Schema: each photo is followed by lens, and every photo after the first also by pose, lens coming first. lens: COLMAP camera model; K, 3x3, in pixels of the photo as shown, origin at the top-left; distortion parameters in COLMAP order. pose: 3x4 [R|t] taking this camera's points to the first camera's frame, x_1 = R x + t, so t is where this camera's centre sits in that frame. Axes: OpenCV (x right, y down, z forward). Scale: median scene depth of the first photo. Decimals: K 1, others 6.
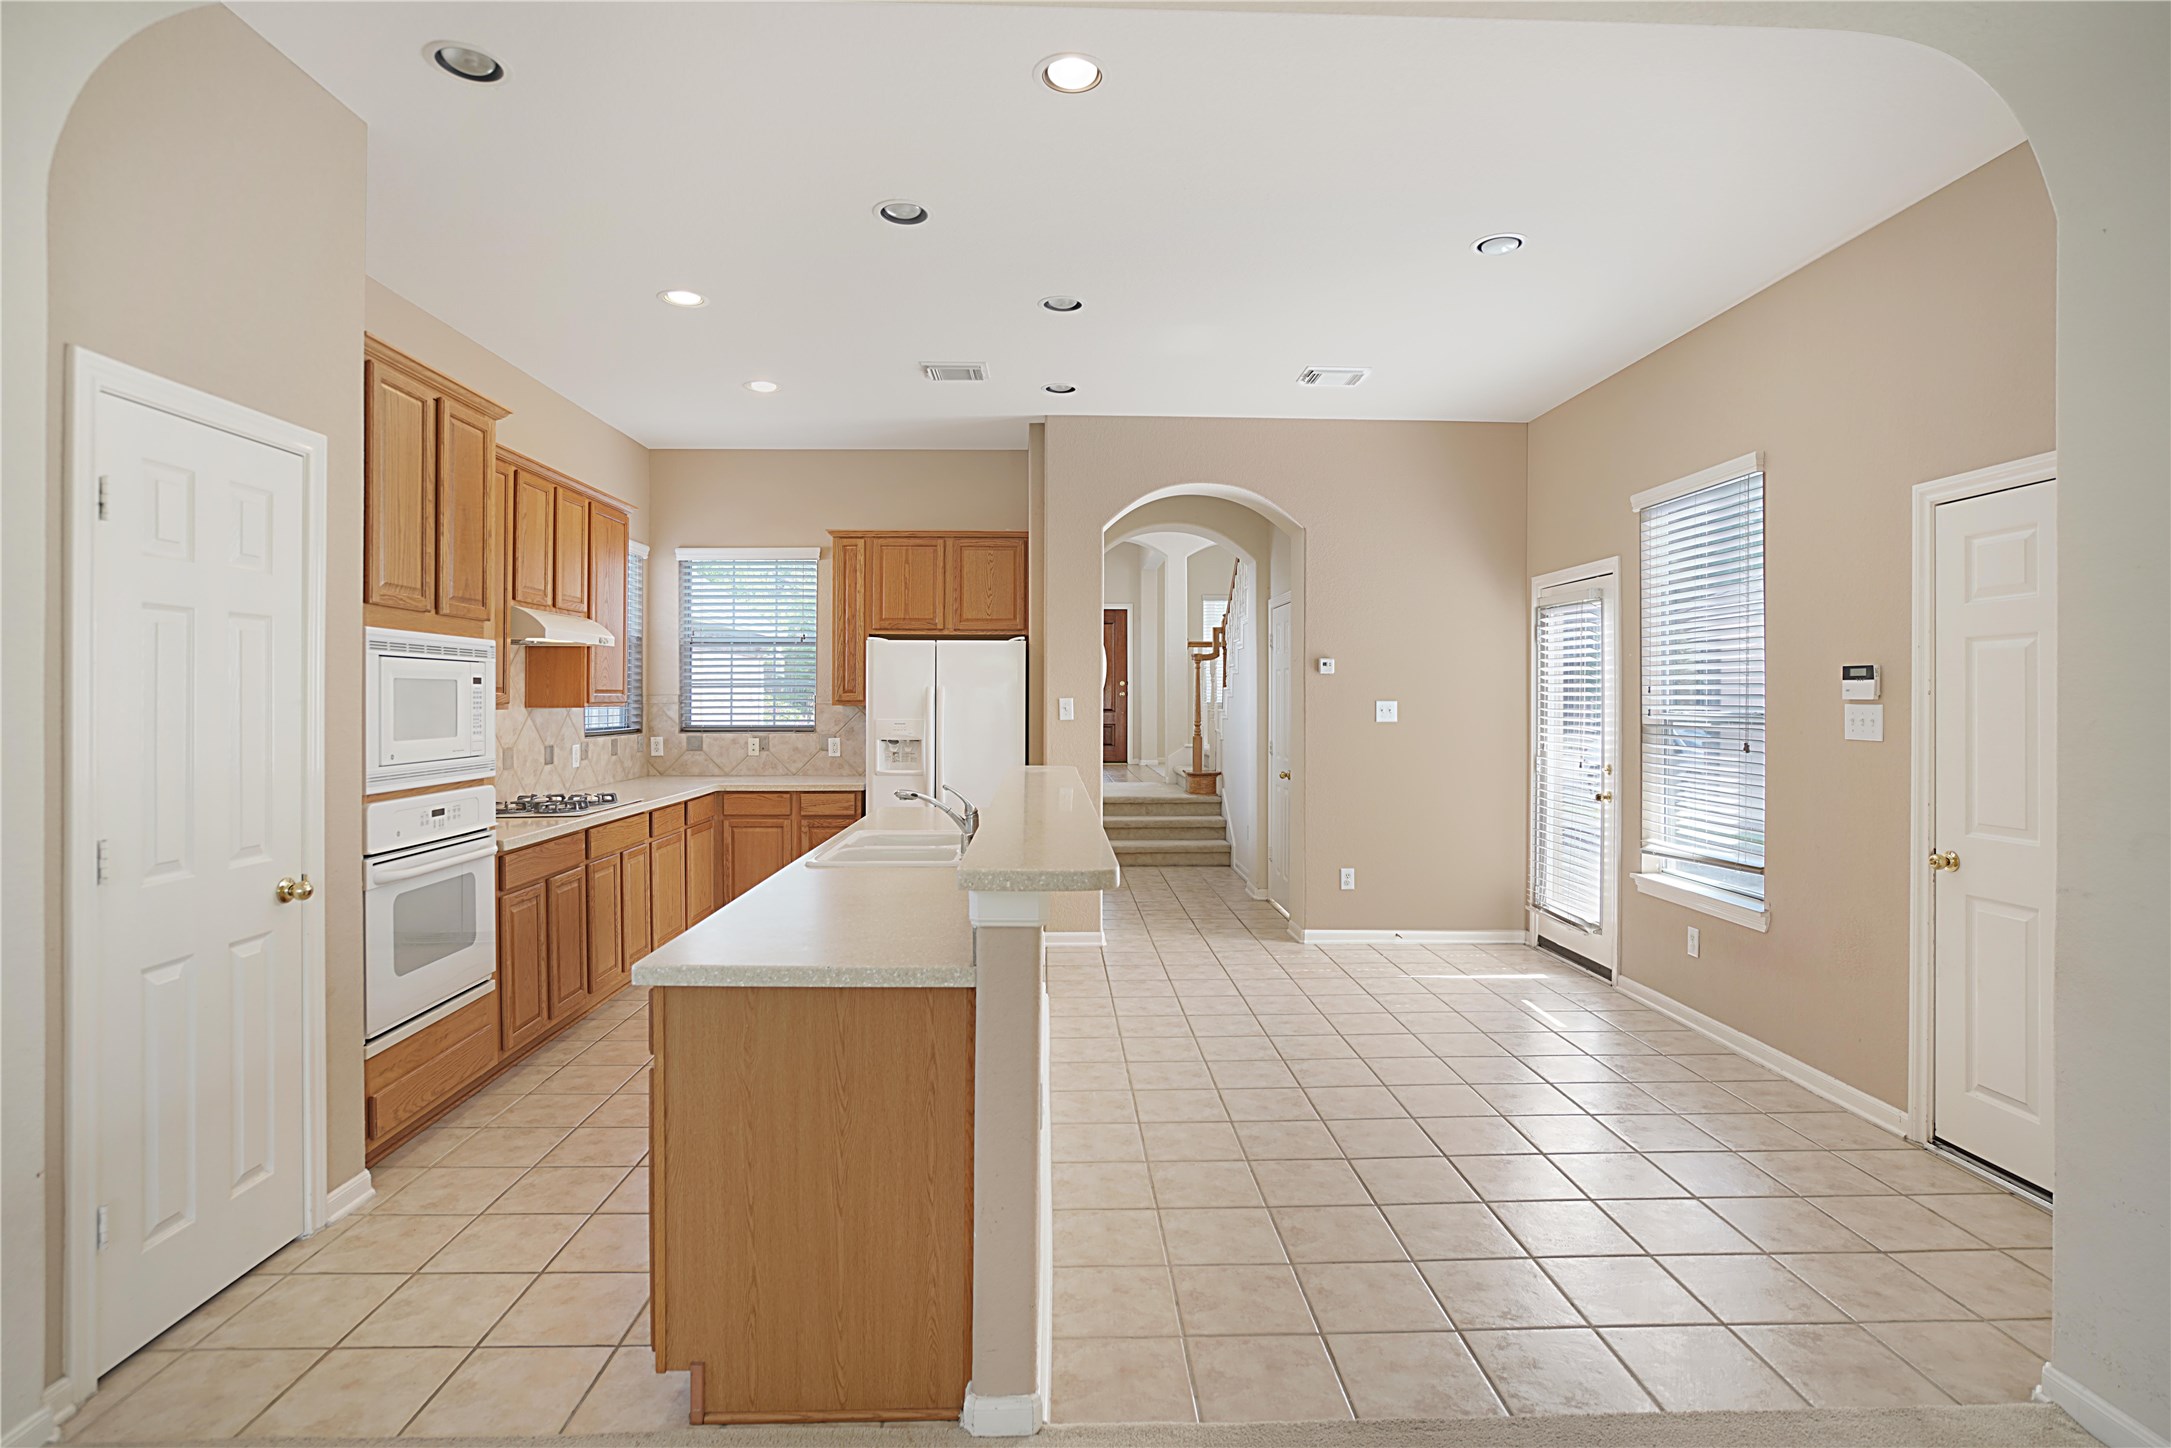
lens RADIAL K [[1094.7, 0, 1108.7], [0, 1094.7, 686.6], [0, 0, 1]] dist [-0.037125, 0.006378]
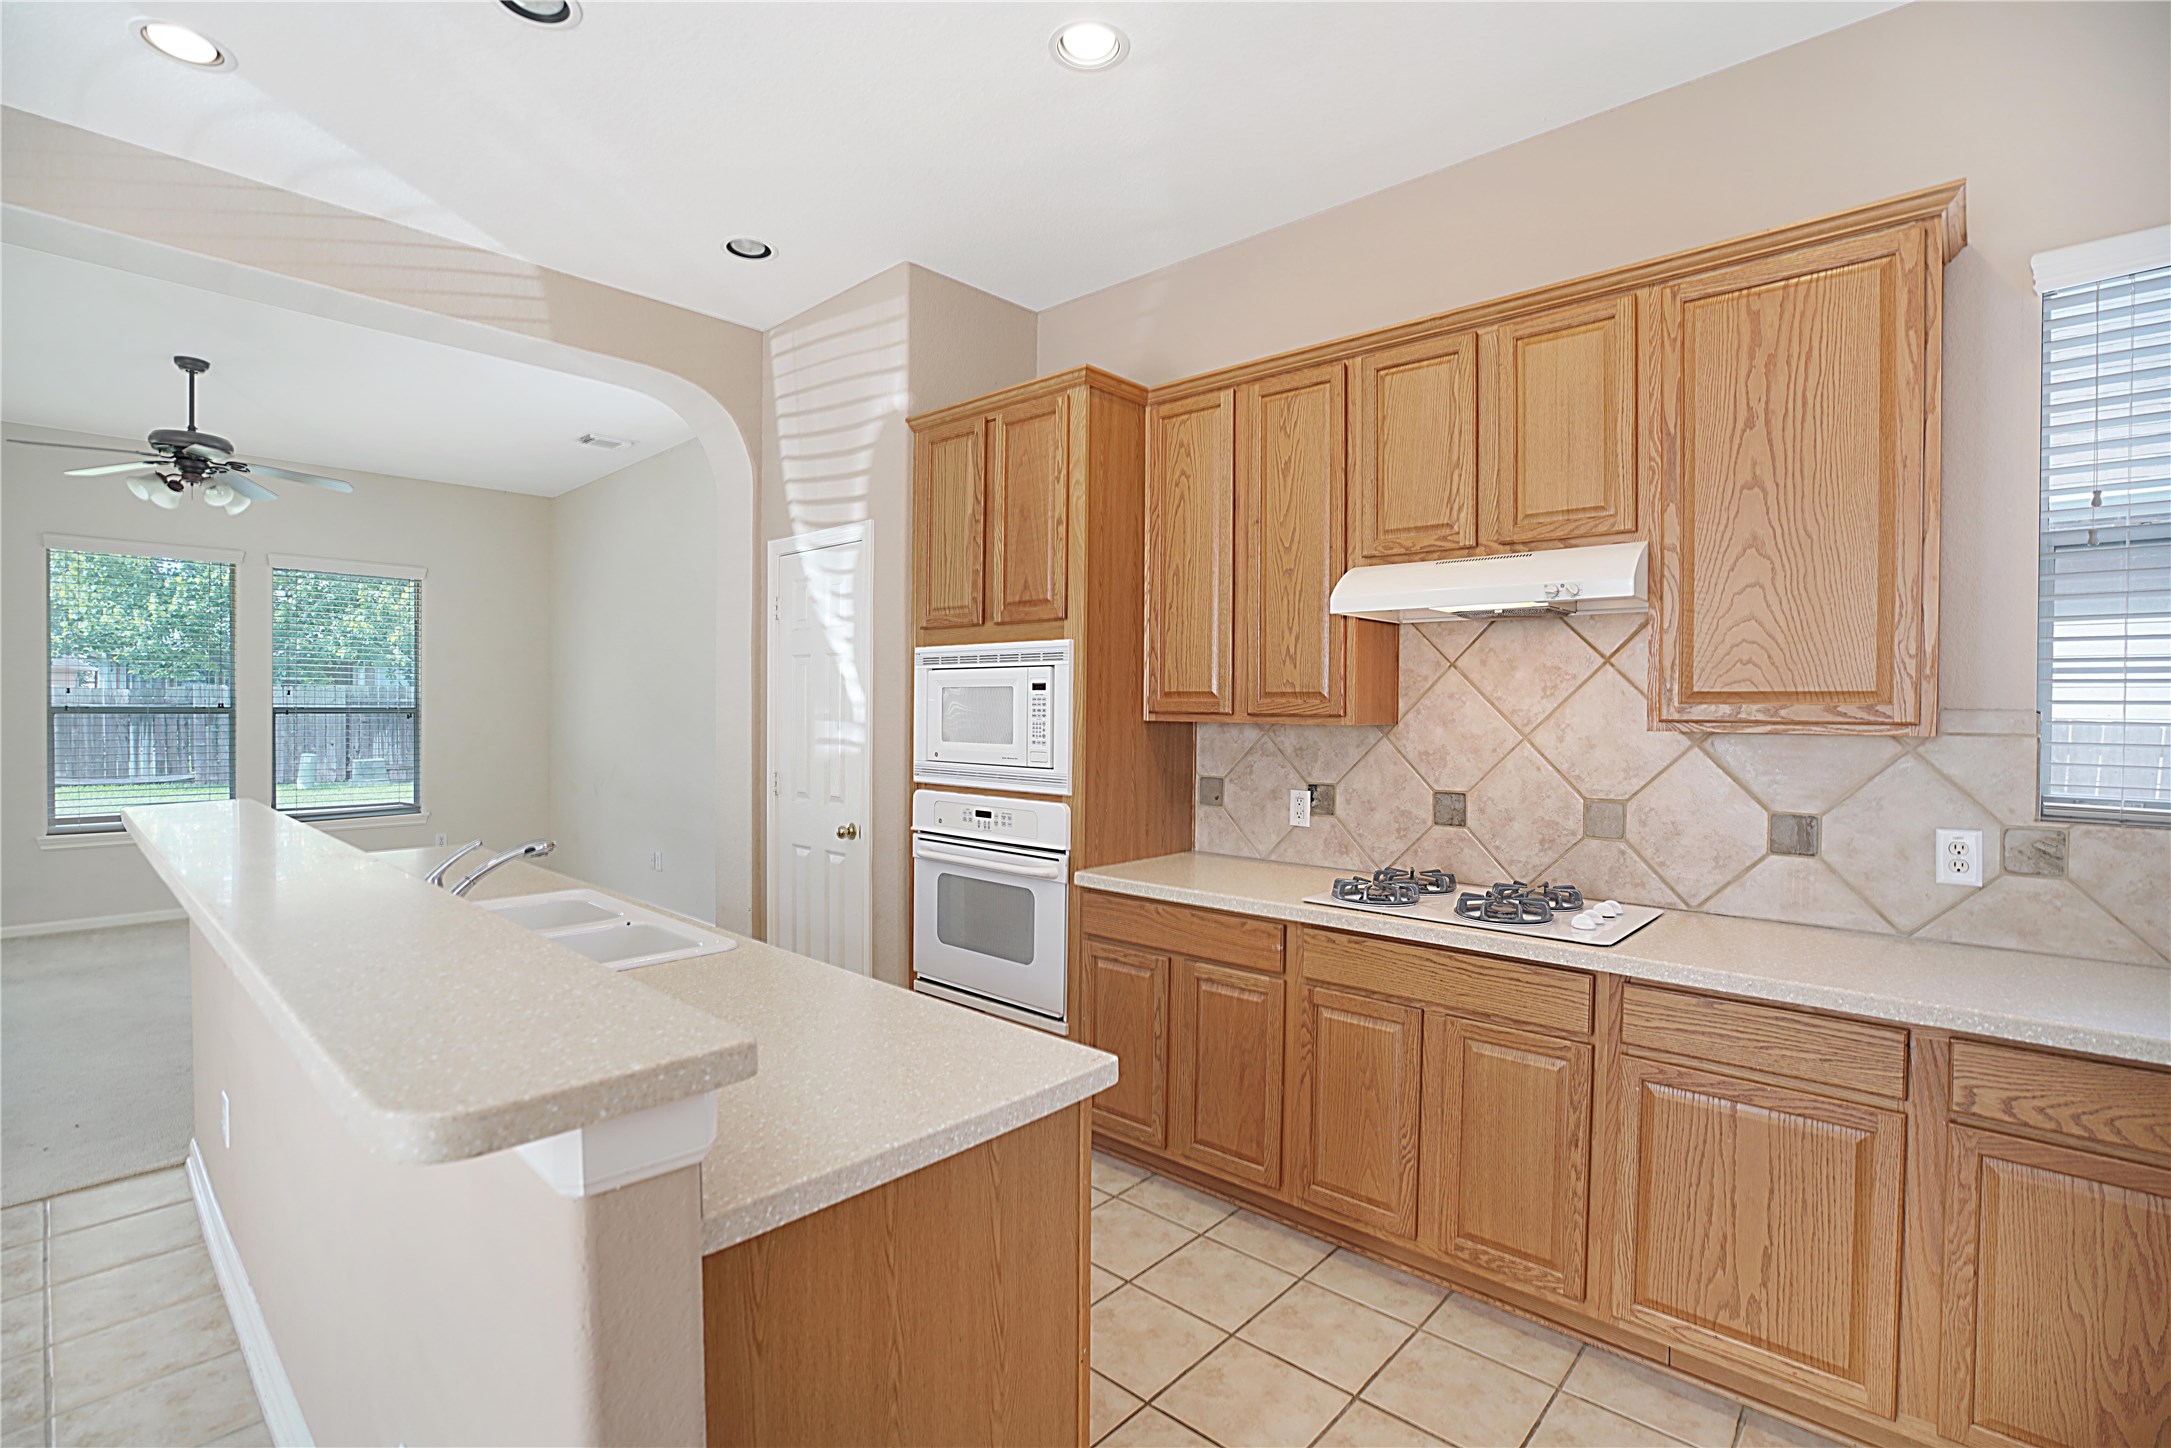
lens RADIAL K [[1011.0, 0, 1030.5], [0, 1011.0, 721.9], [0, 0, 1]] dist [-0.038635, 0.010012]
pose [[-0.740111, 0.003196, -0.672477, 0.006021], [-0.001581, 0.999978, 0.006493, 0.014873], [0.672482, 0.005869, -0.740090, 1.279259]]
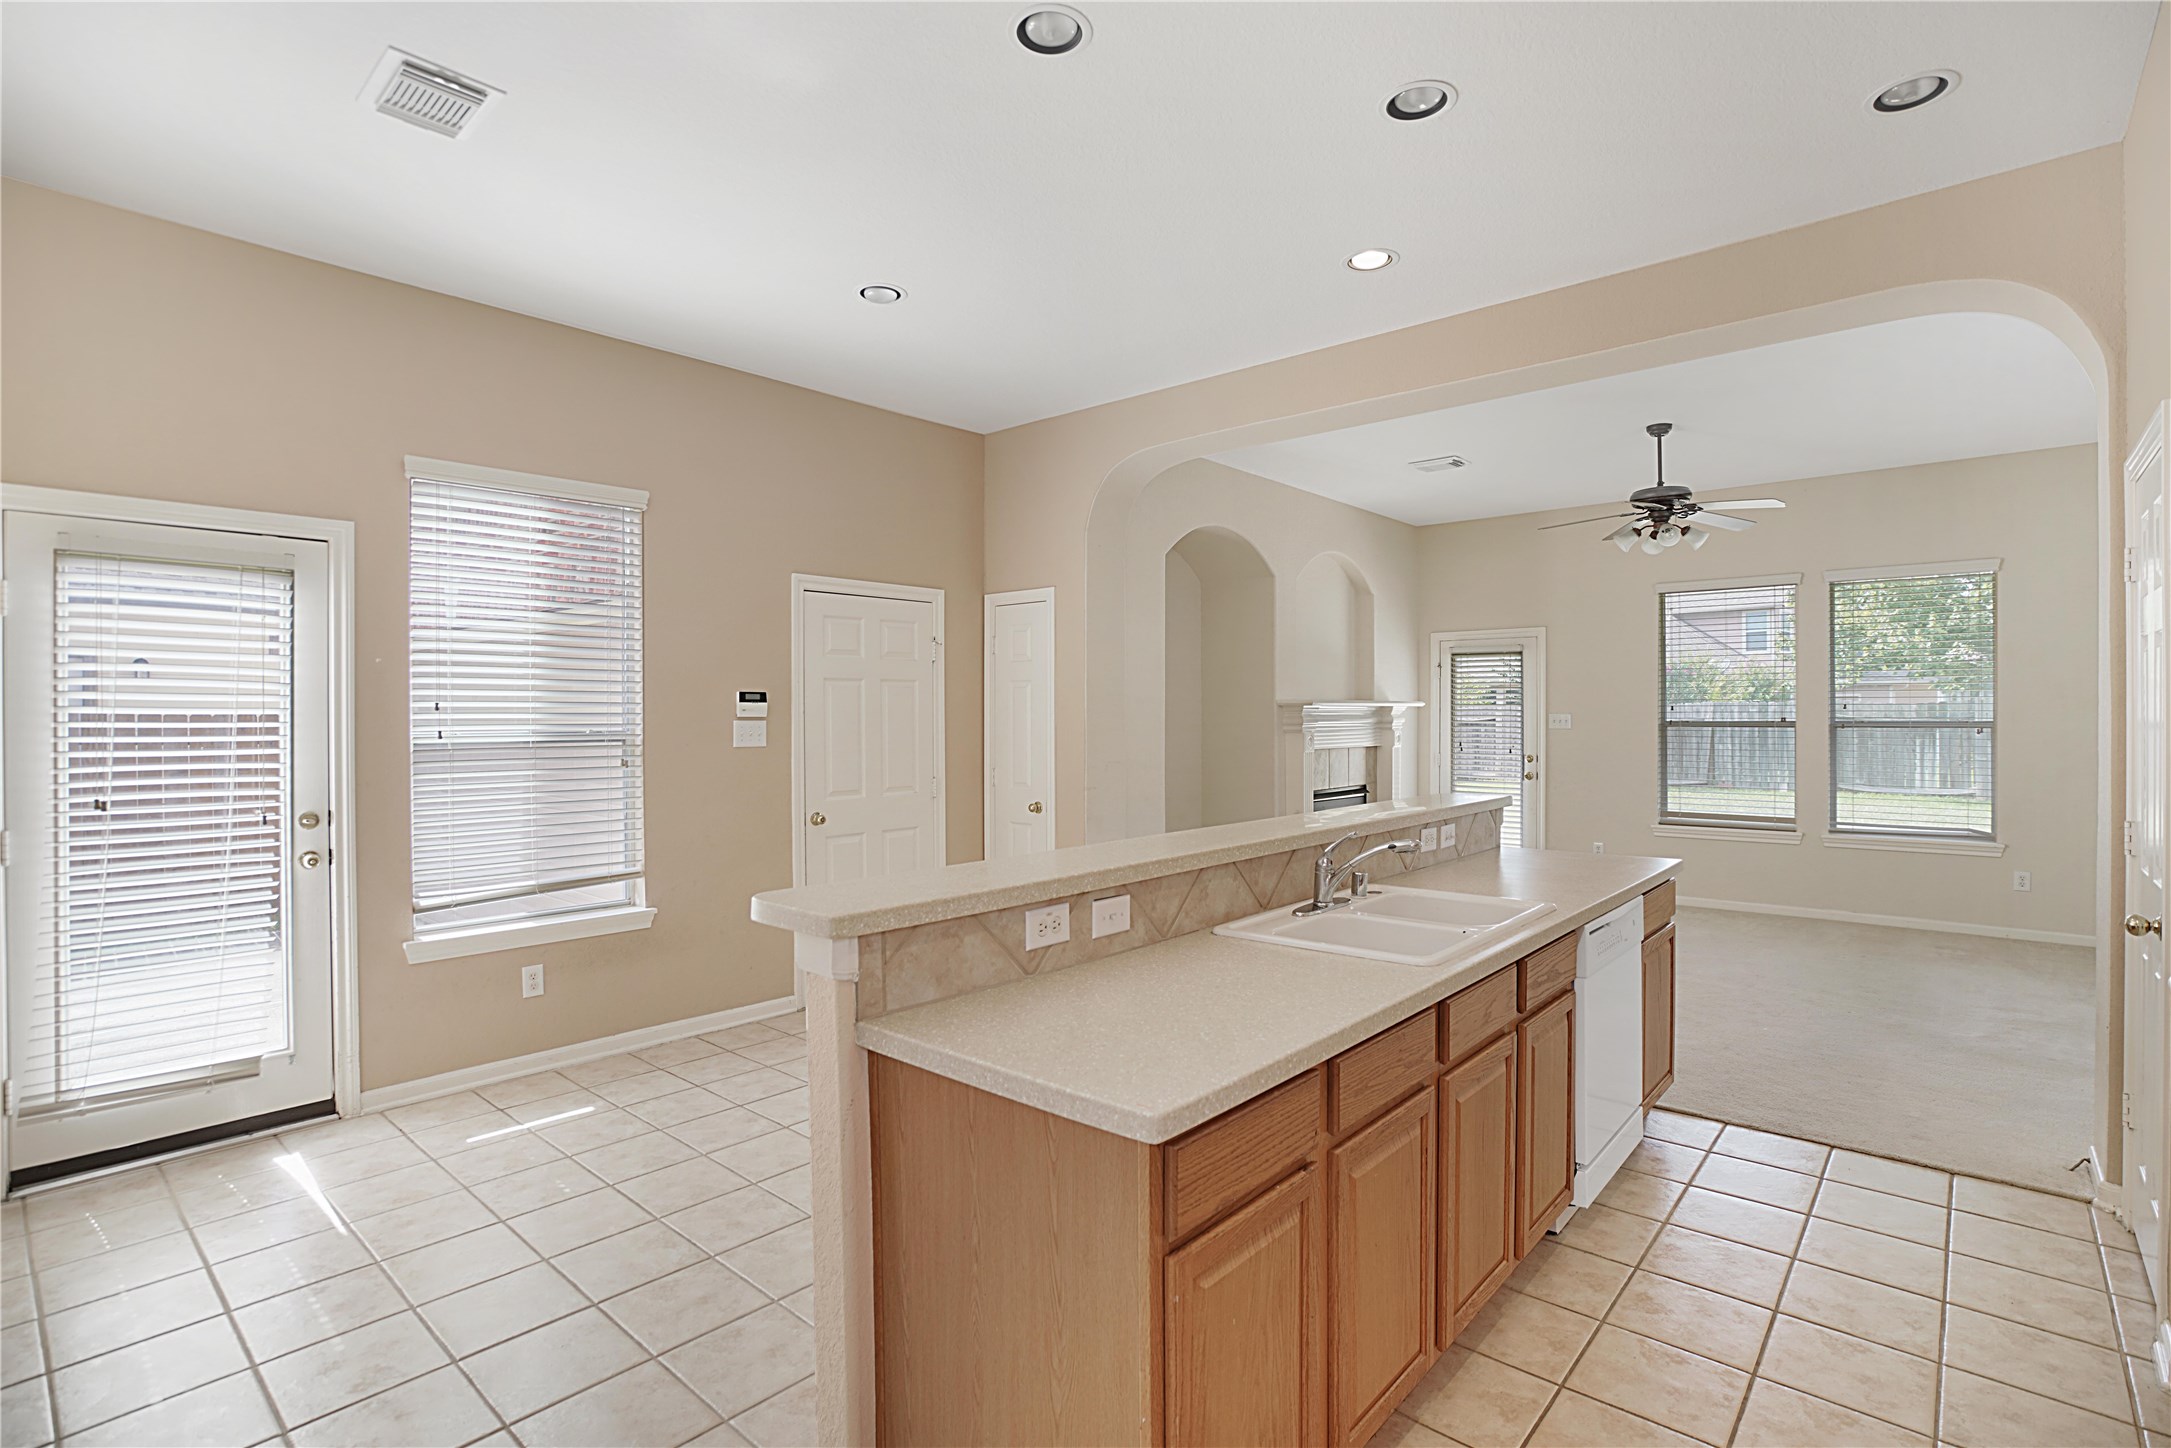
lens RADIAL K [[1011.0, 0, 1107.7], [0, 1011.0, 728.5], [0, 0, 1]] dist [-0.038635, 0.010012]
pose [[-0.714122, -0.008319, 0.699972, -0.404772], [-0.005876, 0.999965, 0.005890, 0.013046], [-0.699997, 0.000094, -0.714146, 1.272445]]
